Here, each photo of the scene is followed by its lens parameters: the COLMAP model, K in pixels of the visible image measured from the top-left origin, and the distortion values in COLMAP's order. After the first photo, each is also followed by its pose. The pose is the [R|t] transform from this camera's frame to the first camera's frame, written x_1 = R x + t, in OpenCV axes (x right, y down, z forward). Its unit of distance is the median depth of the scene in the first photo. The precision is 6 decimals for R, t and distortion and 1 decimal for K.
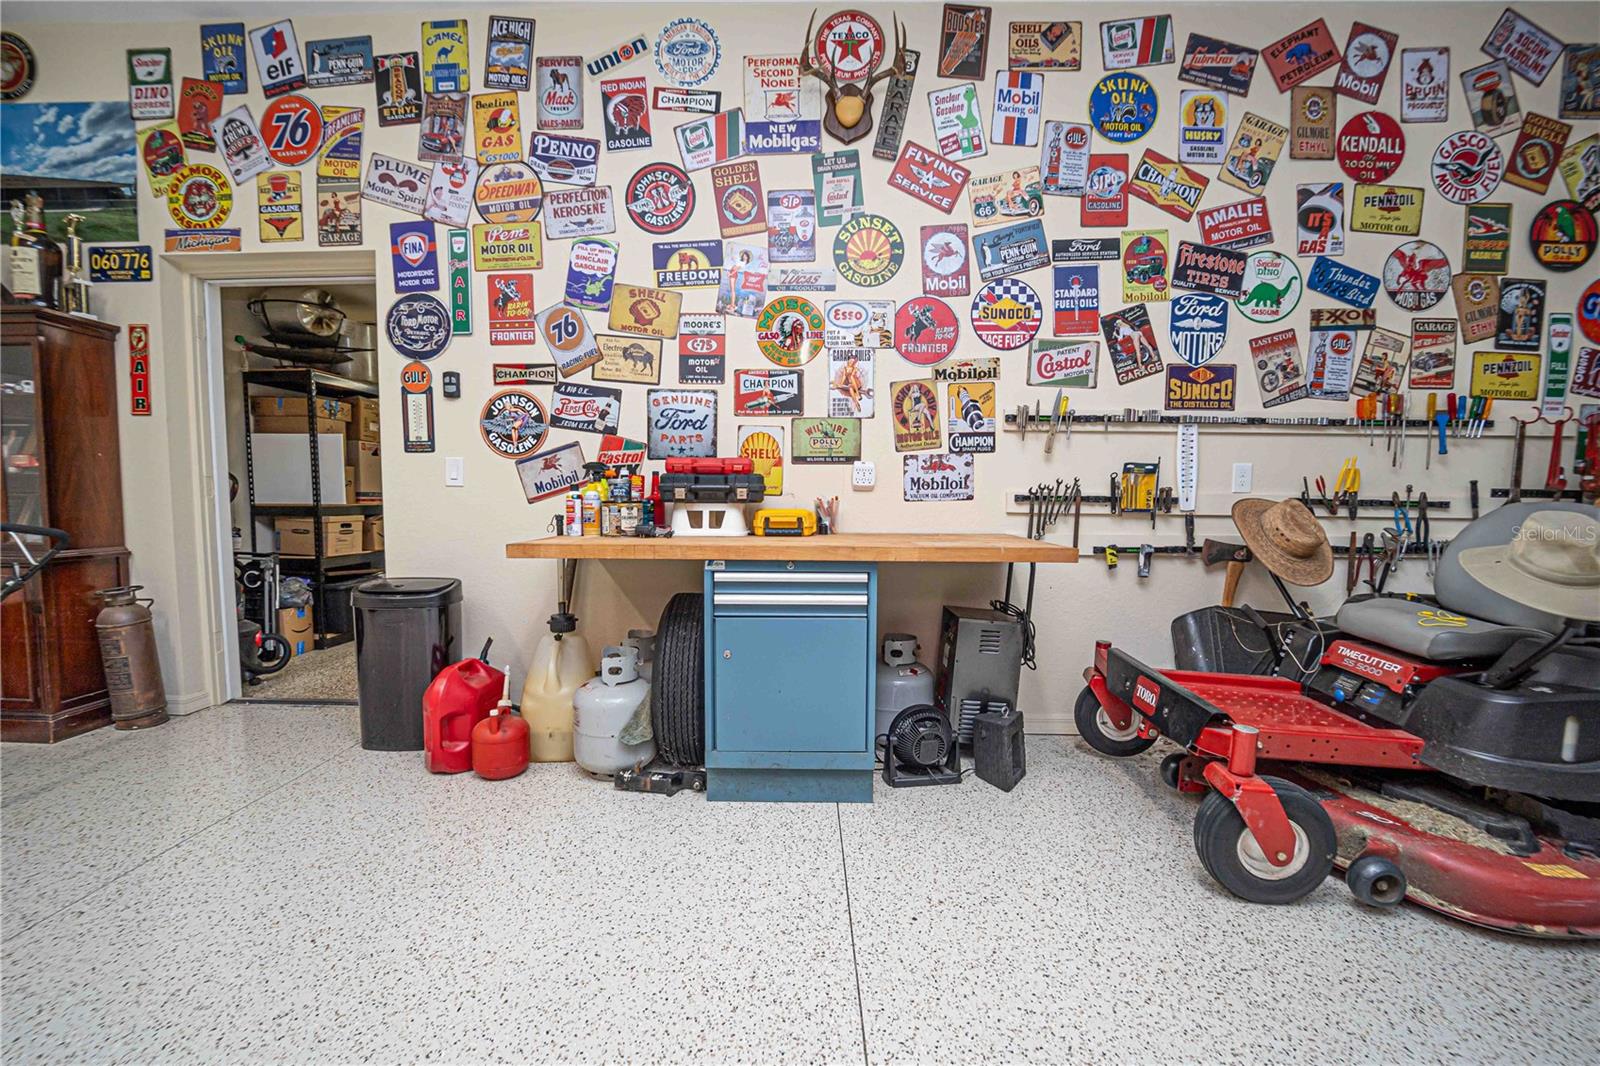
lens RADIAL K [[697.3, 0, 794.7], [0, 697.3, 544.2], [0, 0, 1]] dist [-0.023107, 0.001180]
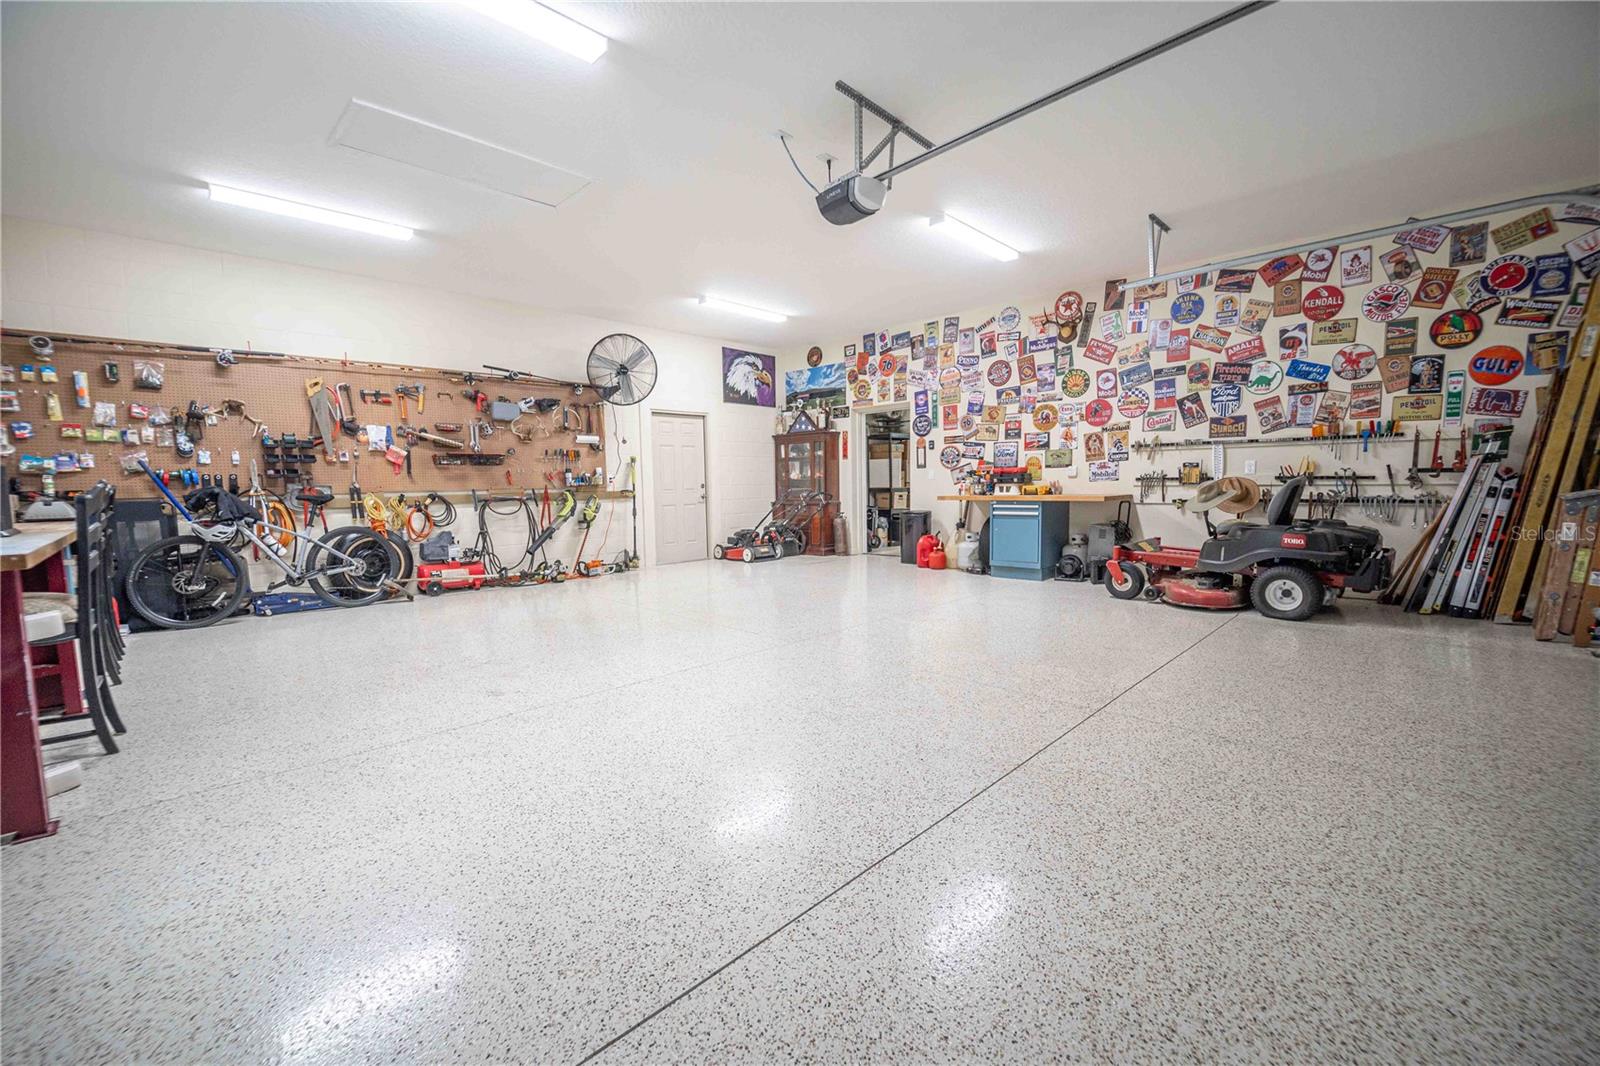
lens RADIAL K [[661.3, 0, 790.1], [0, 661.3, 545.7], [0, 0, 1]] dist [-0.017963, -0.000519]
pose [[0.730339, 0.044254, -0.681649, 1.021779], [-0.028483, 0.999004, 0.034341, 0.120918], [0.682490, -0.005665, 0.730873, -1.497788]]
